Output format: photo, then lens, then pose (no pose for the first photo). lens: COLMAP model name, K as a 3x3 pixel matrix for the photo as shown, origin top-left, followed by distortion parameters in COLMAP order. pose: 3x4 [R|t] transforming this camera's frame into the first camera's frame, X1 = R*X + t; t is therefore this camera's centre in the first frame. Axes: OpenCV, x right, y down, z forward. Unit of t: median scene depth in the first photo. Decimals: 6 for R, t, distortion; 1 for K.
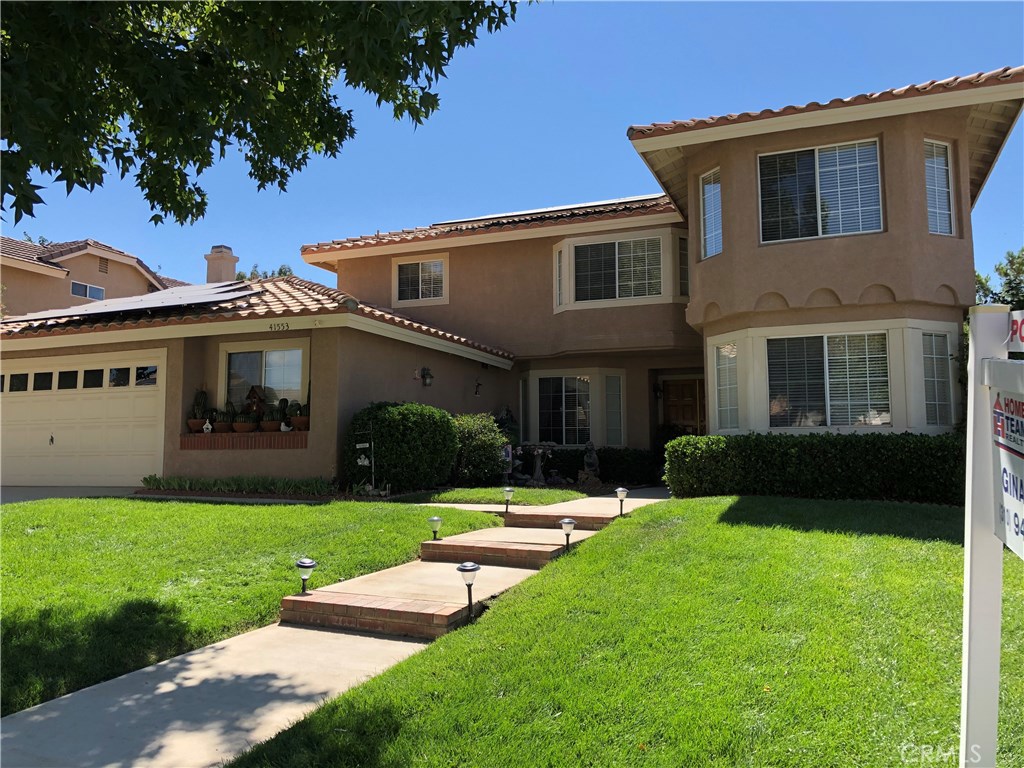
lens RADIAL K [[812.5, 0, 508.8], [0, 812.5, 387.4], [0, 0, 1]] dist [0.074507, -0.106003]
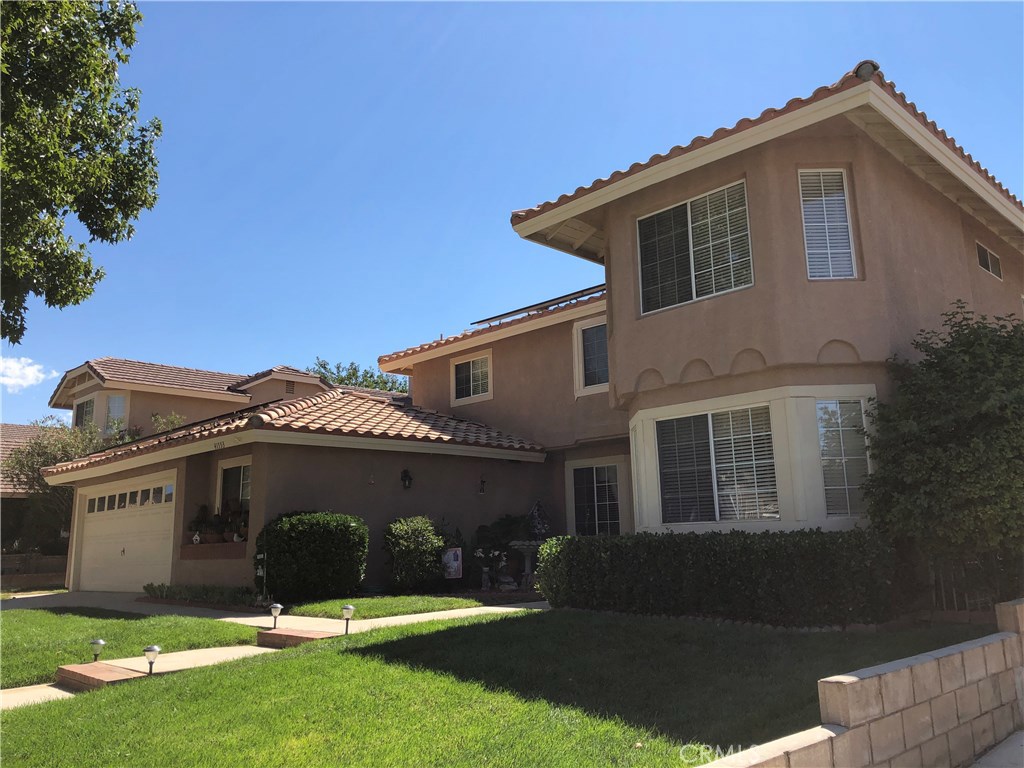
lens RADIAL K [[822.2, 0, 513.9], [0, 822.2, 379.4], [0, 0, 1]] dist [0.059522, -0.089541]
pose [[0.920961, -0.099016, -0.376864, 0.490856], [0.057913, 0.991215, -0.118904, -0.007351], [0.385327, 0.087681, 0.918605, 0.121923]]
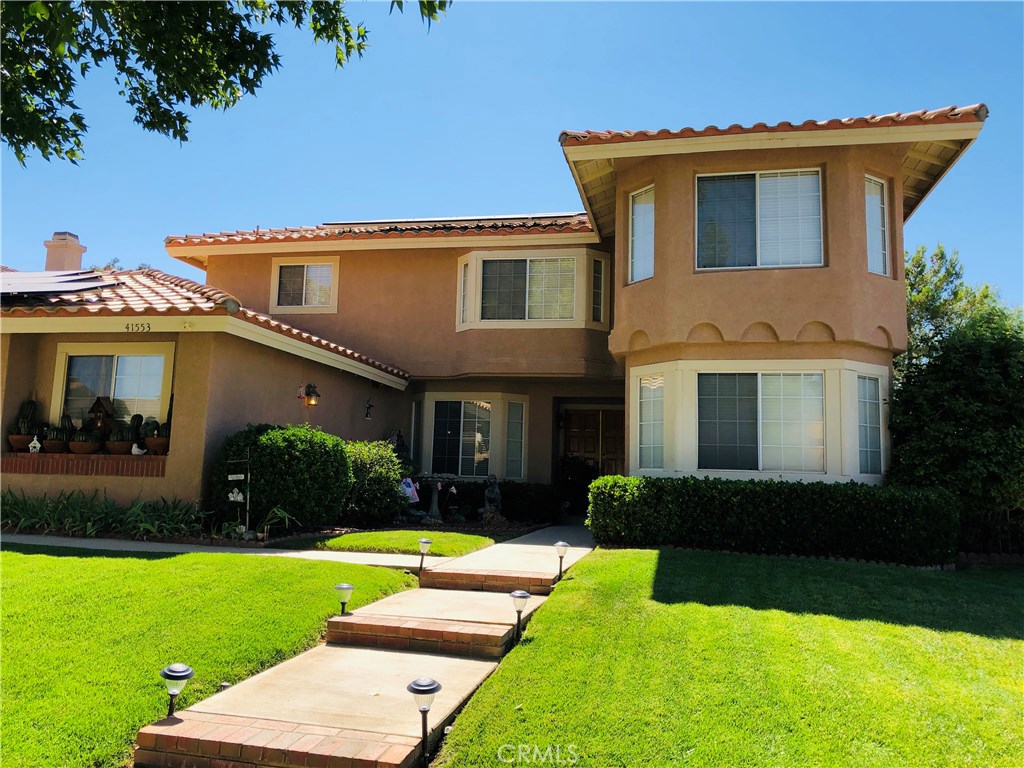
lens RADIAL K [[822.2, 0, 513.9], [0, 822.2, 379.4], [0, 0, 1]] dist [0.059522, -0.089541]
pose [[0.984852, 0.050137, 0.165988, -0.042498], [-0.044535, 0.998311, -0.037308, -0.007656], [-0.167578, 0.029351, 0.985422, 0.113162]]
